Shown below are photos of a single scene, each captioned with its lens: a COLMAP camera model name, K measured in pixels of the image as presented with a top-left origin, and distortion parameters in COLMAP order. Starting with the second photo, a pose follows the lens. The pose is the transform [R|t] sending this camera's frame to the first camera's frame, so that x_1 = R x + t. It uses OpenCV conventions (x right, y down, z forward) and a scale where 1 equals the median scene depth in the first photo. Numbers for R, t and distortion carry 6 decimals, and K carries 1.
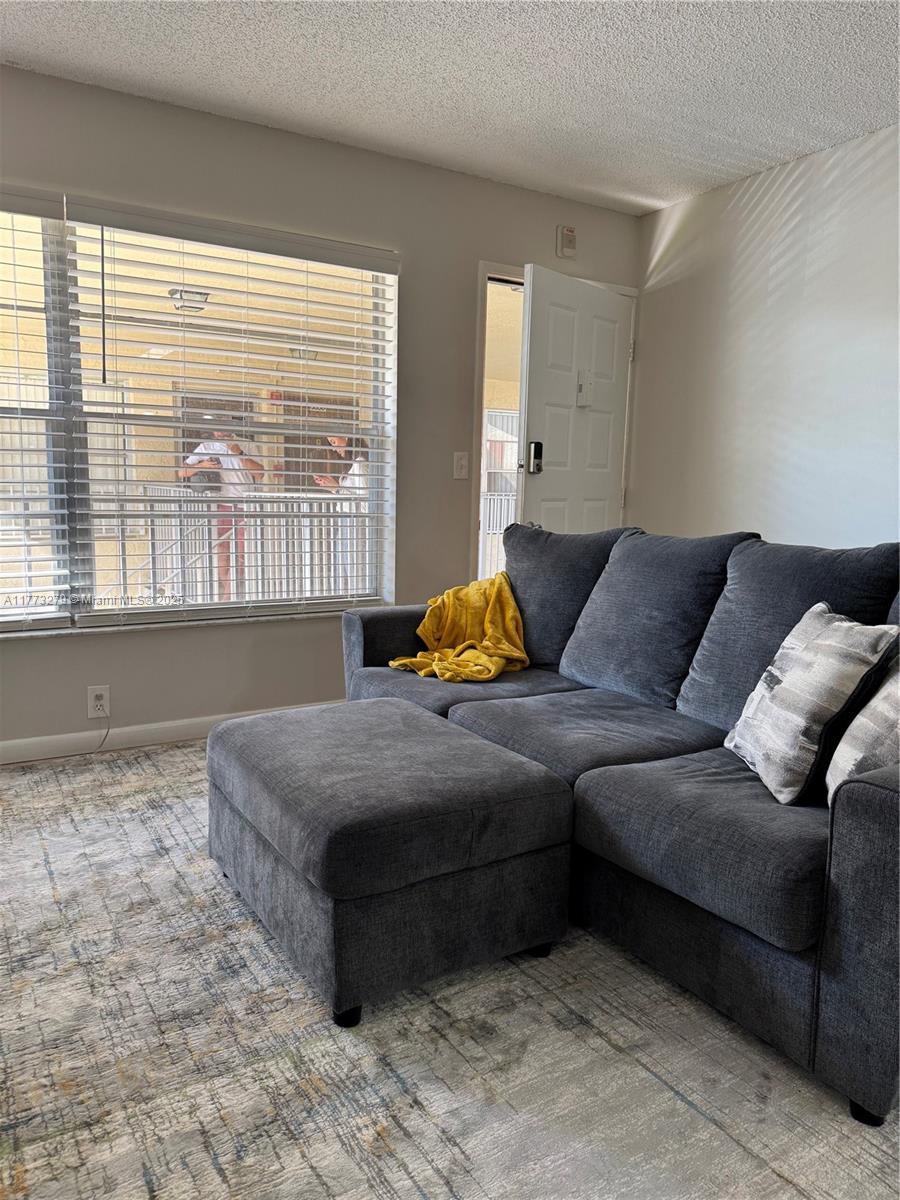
lens RADIAL K [[831.8, 0, 452.0], [0, 831.8, 629.6], [0, 0, 1]] dist [0.196132, -0.317474]
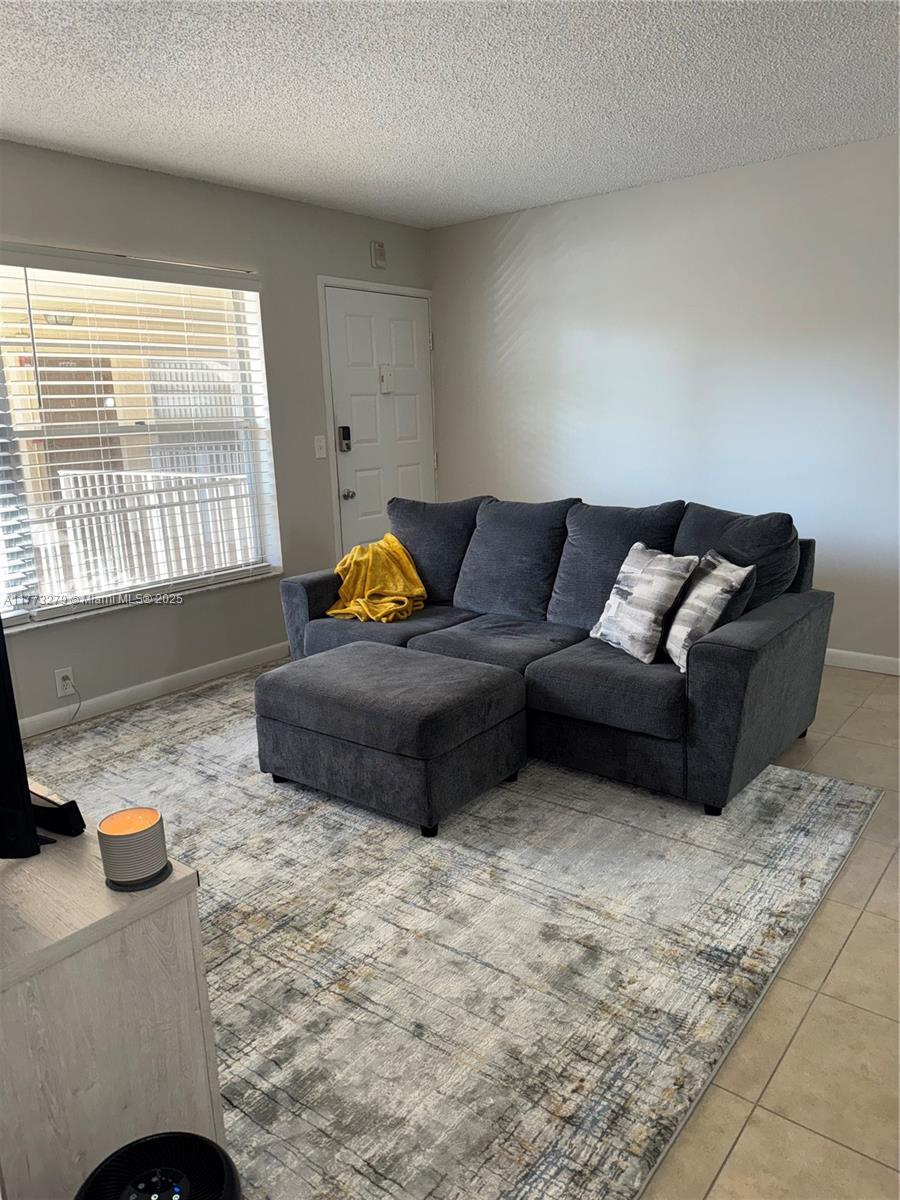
lens RADIAL K [[831.8, 0, 452.0], [0, 831.8, 629.6], [0, 0, 1]] dist [0.196132, -0.317474]
pose [[0.930834, -0.138479, 0.338189, -0.431350], [0.109631, 0.988615, 0.103062, -0.067006], [-0.348610, -0.058857, 0.935418, -0.370741]]
